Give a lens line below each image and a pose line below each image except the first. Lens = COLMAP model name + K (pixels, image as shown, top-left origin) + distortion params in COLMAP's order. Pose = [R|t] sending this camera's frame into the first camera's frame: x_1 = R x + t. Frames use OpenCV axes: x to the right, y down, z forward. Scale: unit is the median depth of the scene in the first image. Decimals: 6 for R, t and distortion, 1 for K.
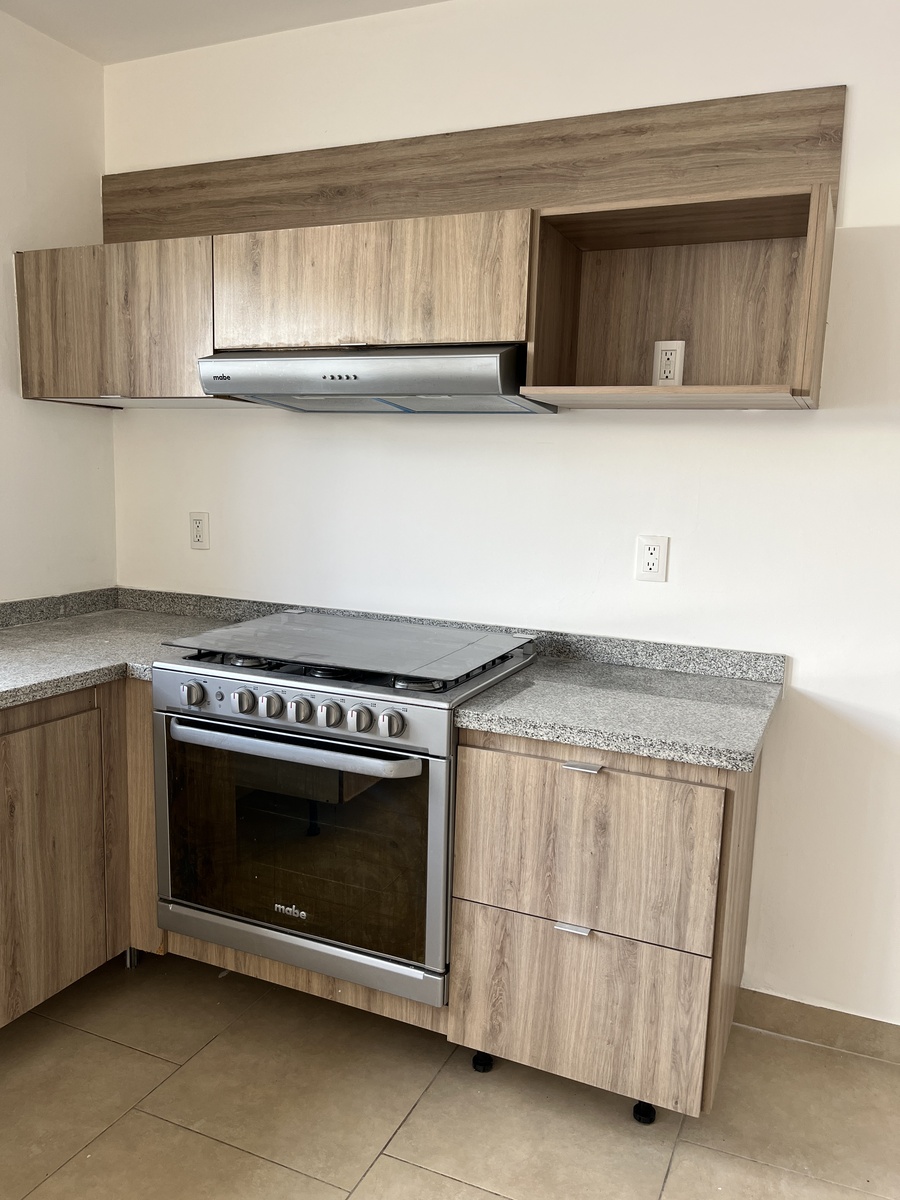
lens RADIAL K [[907.1, 0, 454.3], [0, 907.1, 610.5], [0, 0, 1]] dist [0.059468, -0.084121]
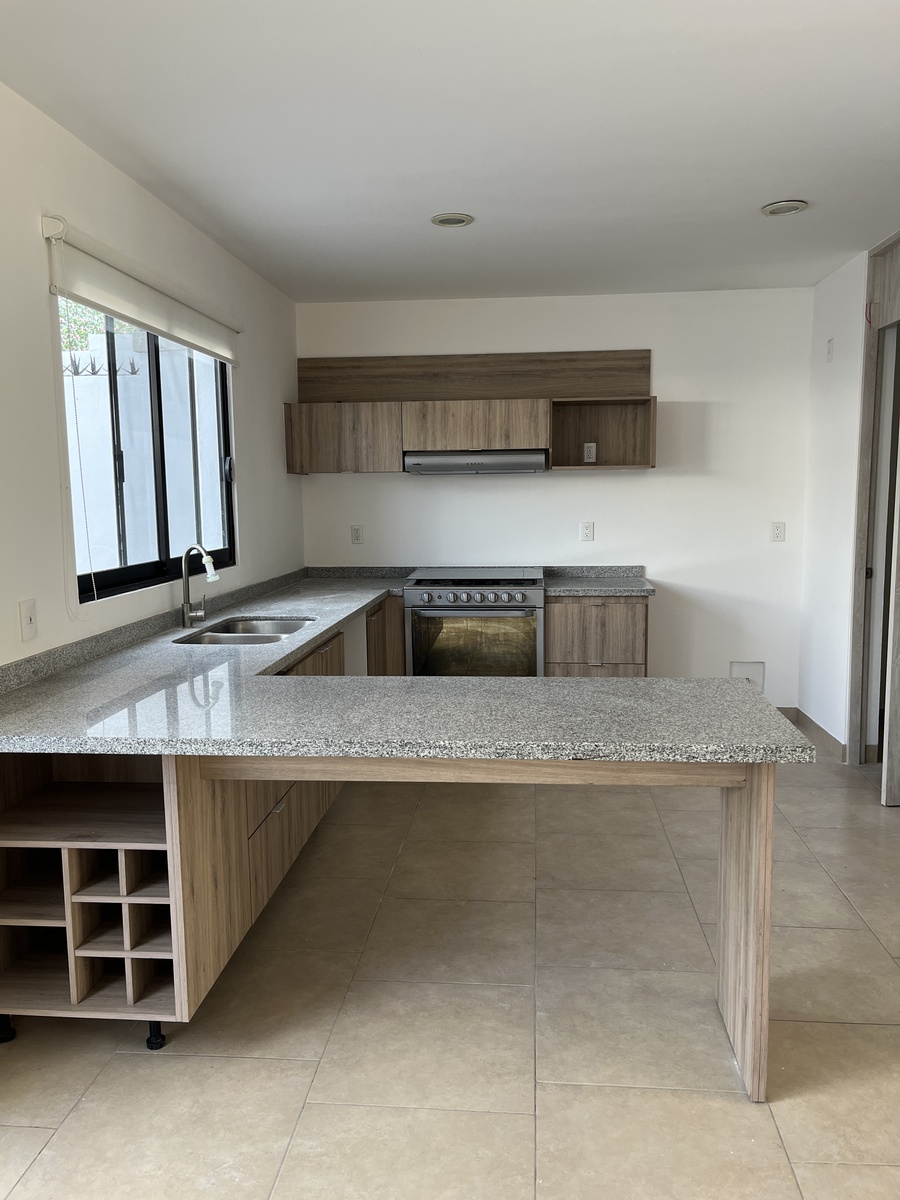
lens RADIAL K [[901.8, 0, 450.0], [0, 901.8, 600.0], [0, 0, 1]] dist [0.077054, -0.109761]
pose [[0.949247, -0.081074, 0.303902, -0.893913], [0.088723, 0.995991, -0.011423, 0.122668], [-0.301757, 0.037806, 0.952635, -1.194972]]
